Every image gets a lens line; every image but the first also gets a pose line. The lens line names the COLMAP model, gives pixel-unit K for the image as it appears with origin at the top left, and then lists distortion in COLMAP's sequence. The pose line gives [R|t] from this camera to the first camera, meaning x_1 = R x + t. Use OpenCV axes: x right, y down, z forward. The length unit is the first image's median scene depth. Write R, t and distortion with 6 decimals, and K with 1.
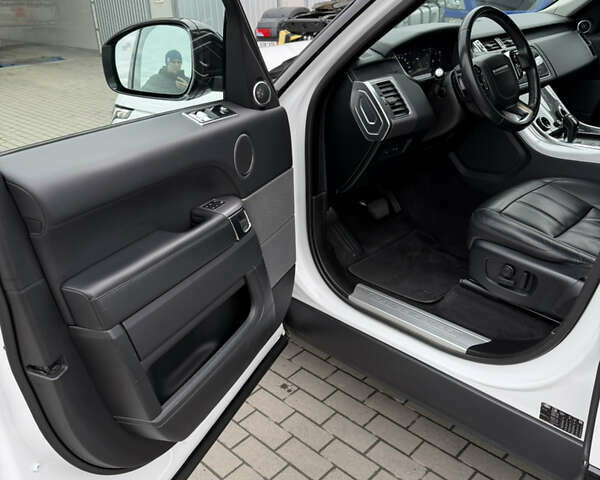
lens RADIAL K [[555.3, 0, 300.0], [0, 555.3, 240.0], [0, 0, 1]] dist [0.132304, -0.261222]
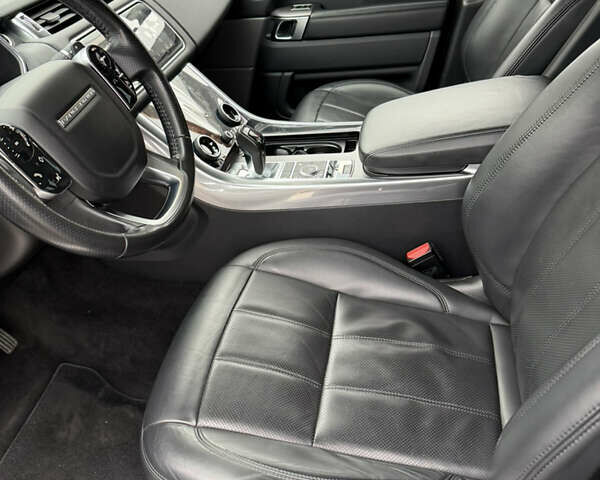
lens RADIAL K [[555.3, 0, 300.0], [0, 555.3, 240.0], [0, 0, 1]] dist [0.132304, -0.261222]
pose [[0.815506, -0.356096, 0.456230, 0.213309], [0.295217, 0.933984, 0.201296, -0.198504], [-0.497793, -0.029471, 0.866795, 0.452771]]
